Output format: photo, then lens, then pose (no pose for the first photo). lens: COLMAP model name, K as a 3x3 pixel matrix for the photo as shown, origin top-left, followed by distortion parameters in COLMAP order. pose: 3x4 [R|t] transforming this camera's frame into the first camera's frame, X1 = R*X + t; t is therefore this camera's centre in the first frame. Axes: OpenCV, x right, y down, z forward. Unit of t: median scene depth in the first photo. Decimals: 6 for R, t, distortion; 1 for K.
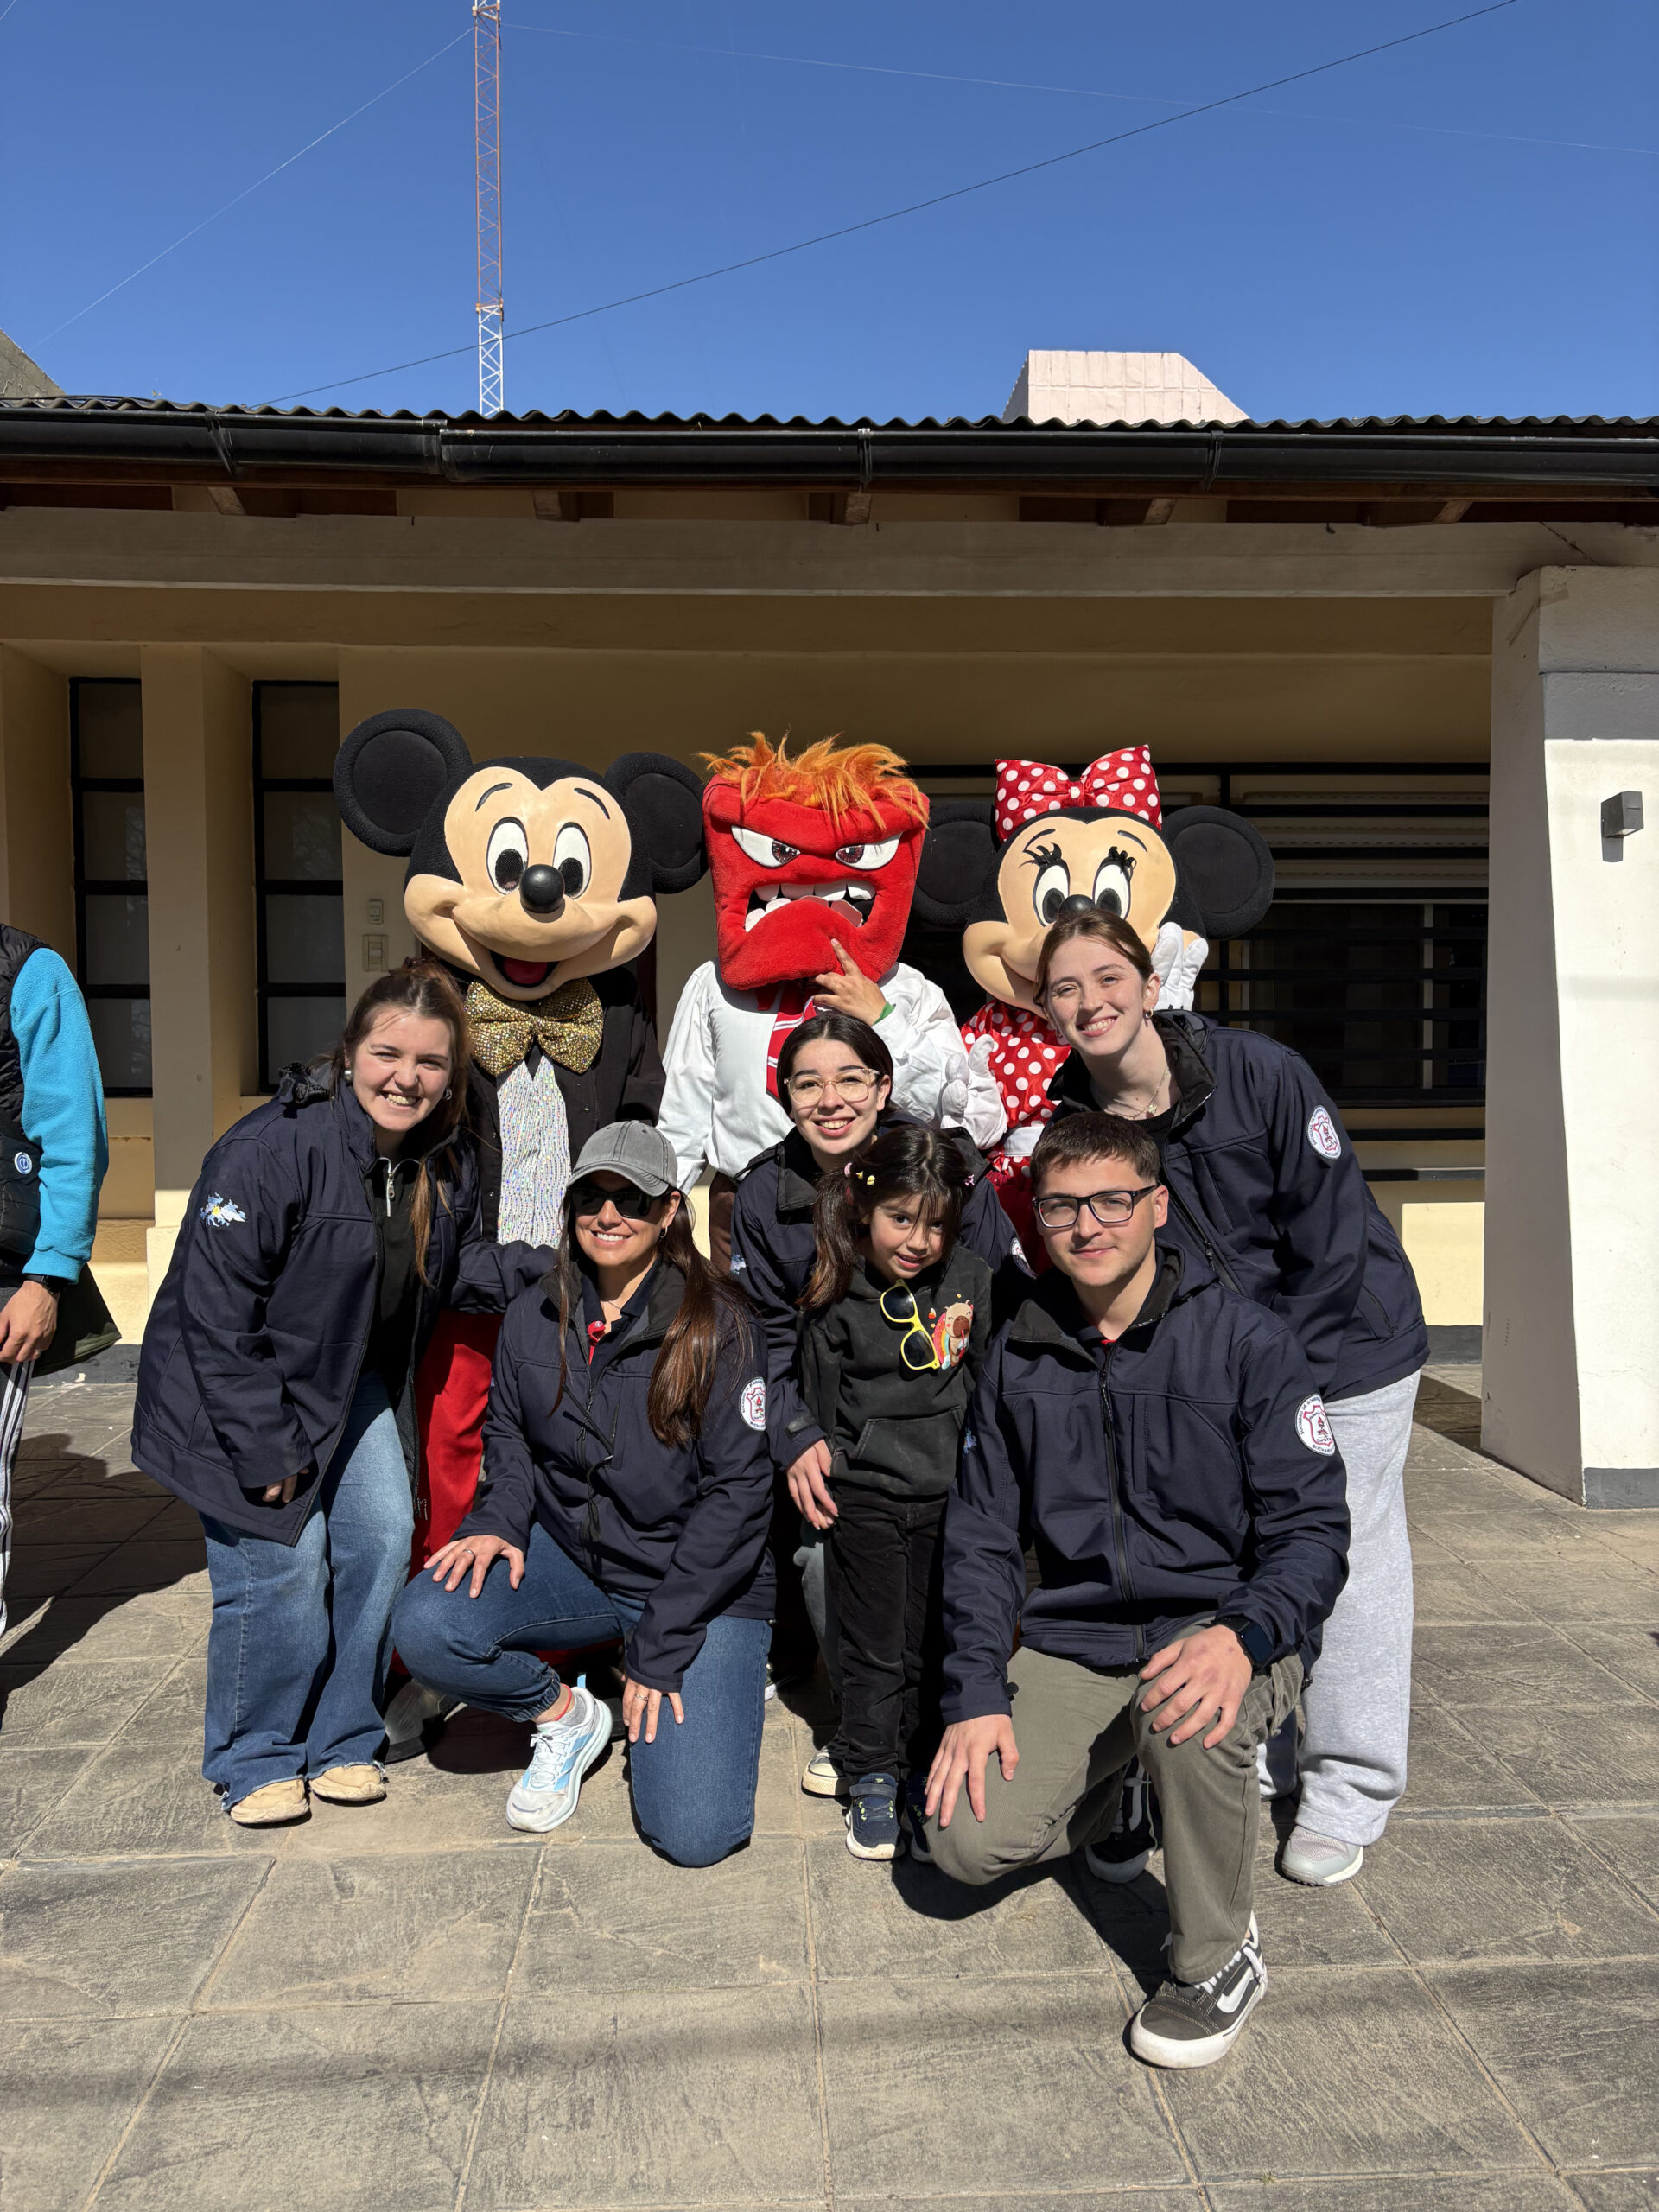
lens RADIAL K [[1694.9, 0, 829.5], [0, 1694.9, 1106.0], [0, 0, 1]] dist [0.010074, 0.011774]
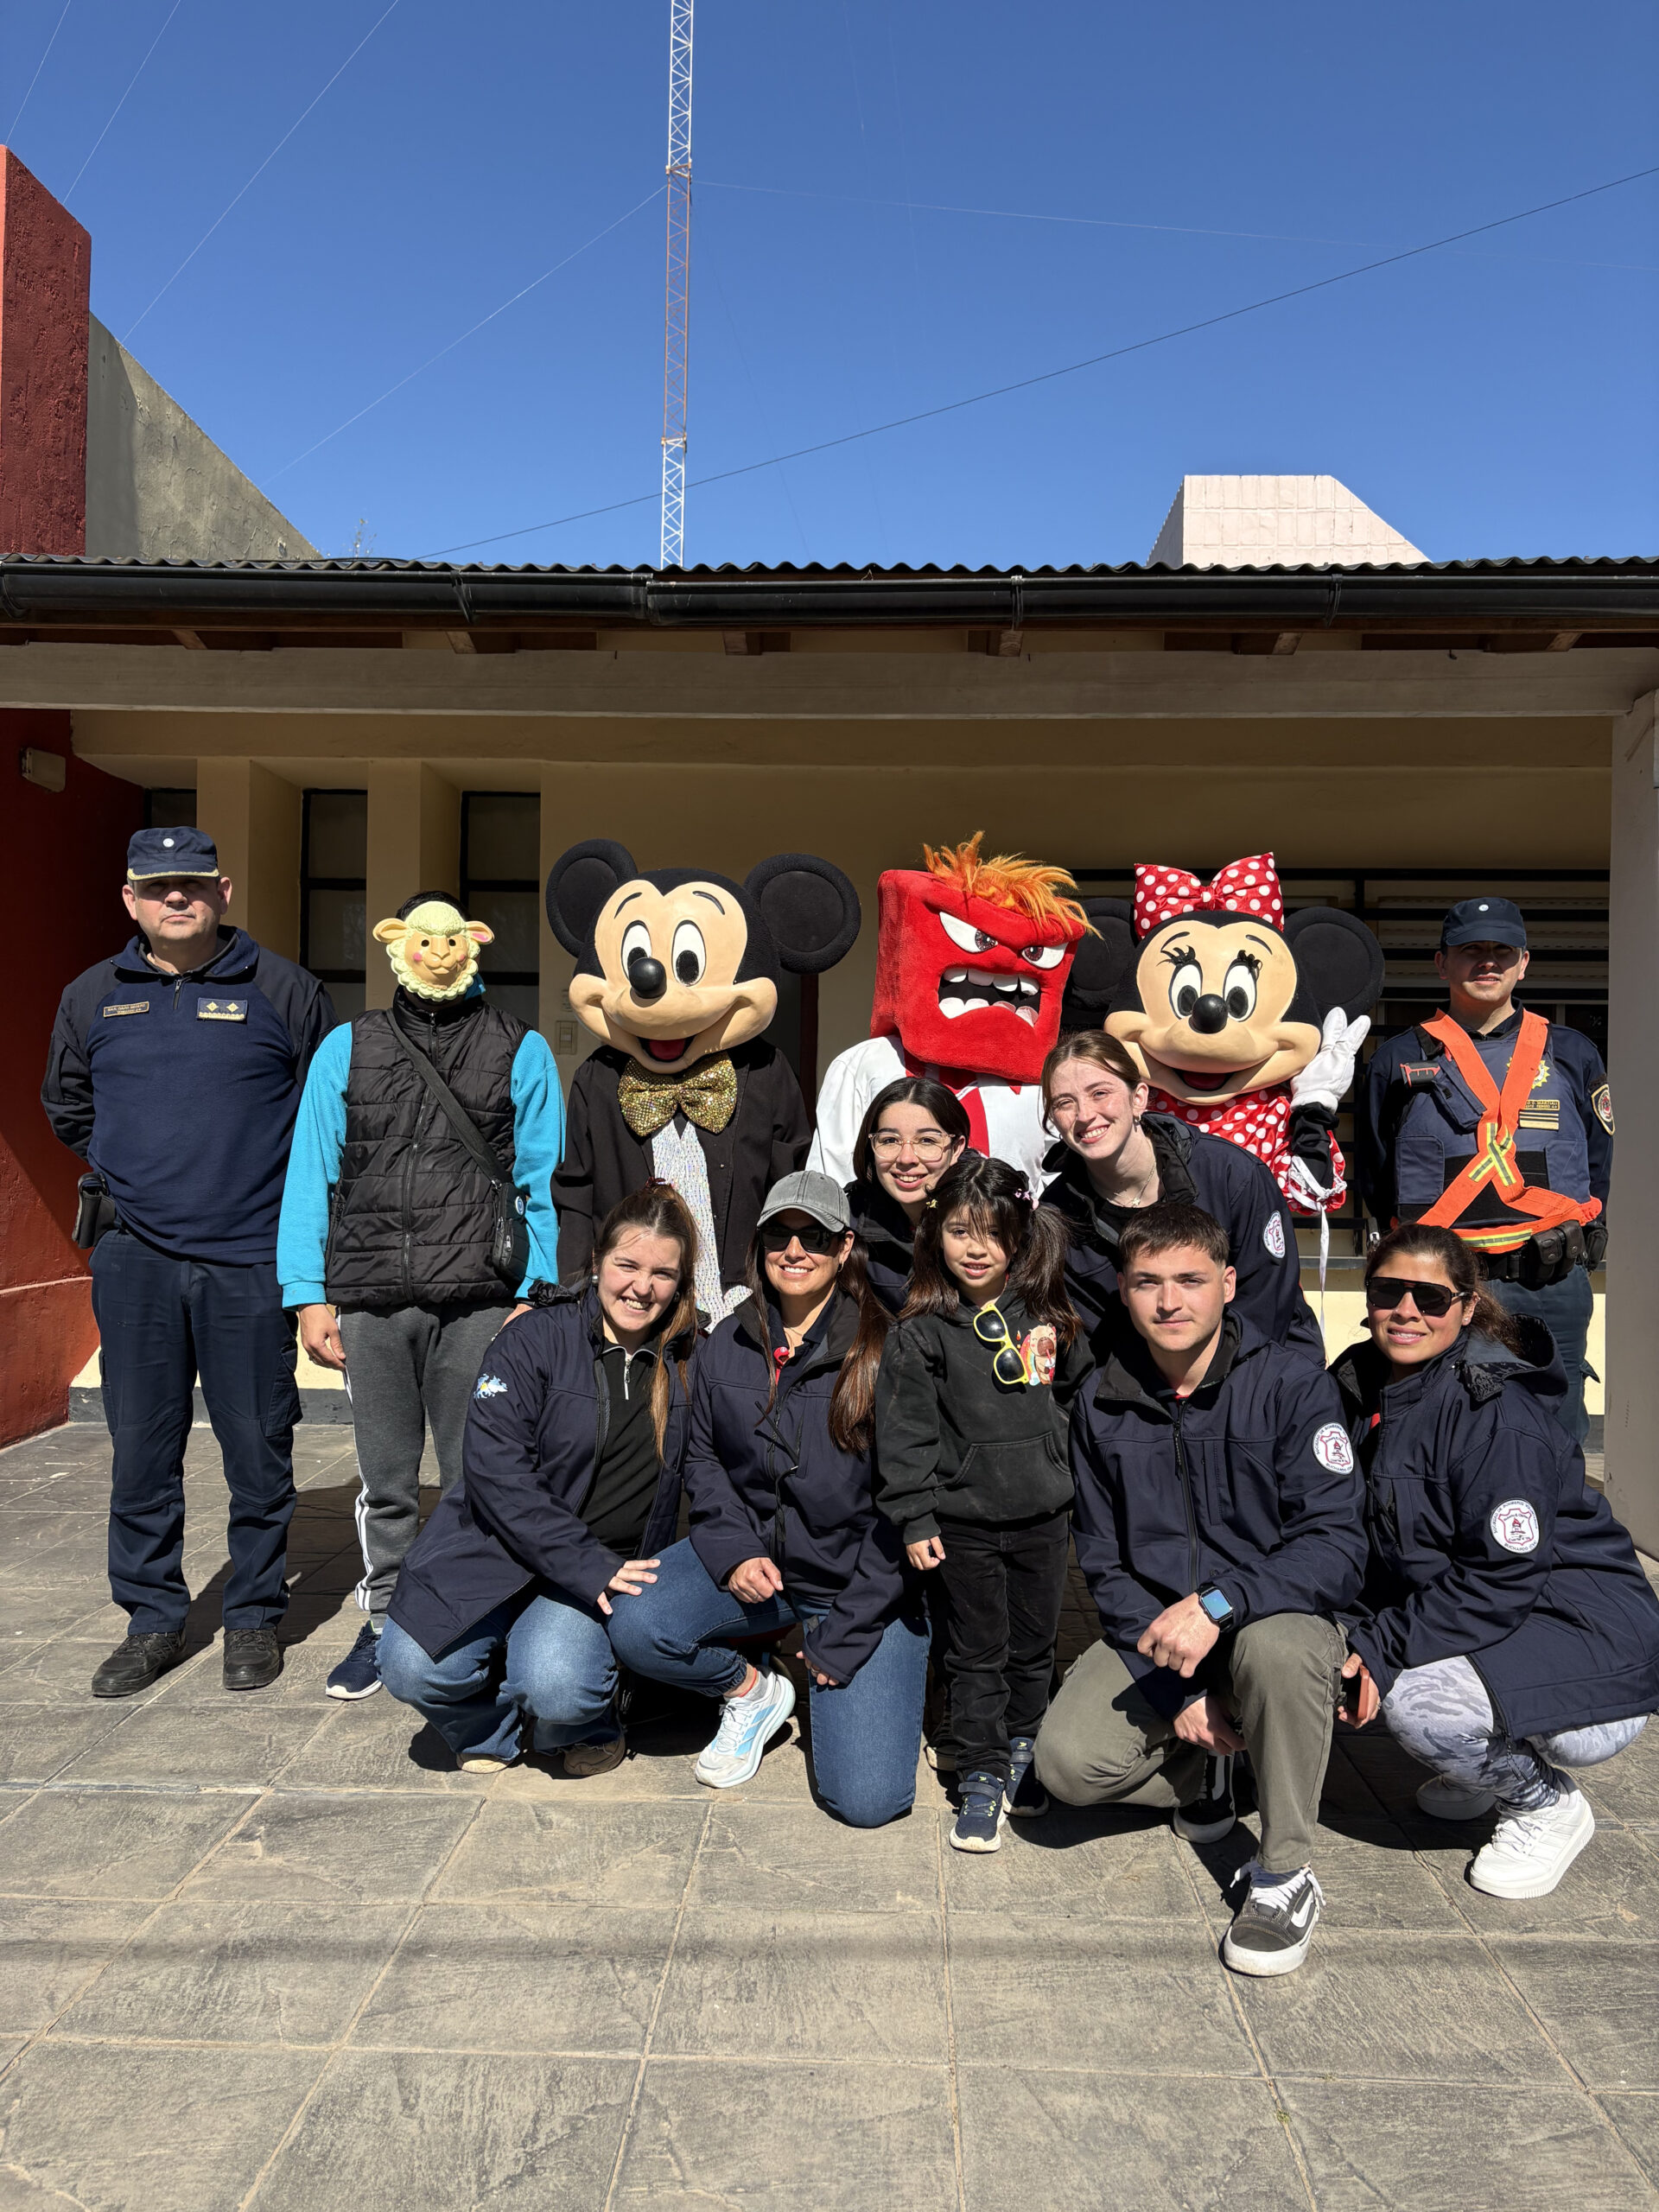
lens RADIAL K [[1694.9, 0, 829.5], [0, 1694.9, 1106.0], [0, 0, 1]] dist [0.010074, 0.011774]
pose [[0.995699, 0.017394, -0.090996, 0.008141], [-0.022554, 0.998177, -0.055986, 0.028232], [0.089856, 0.057798, 0.994276, -0.172159]]
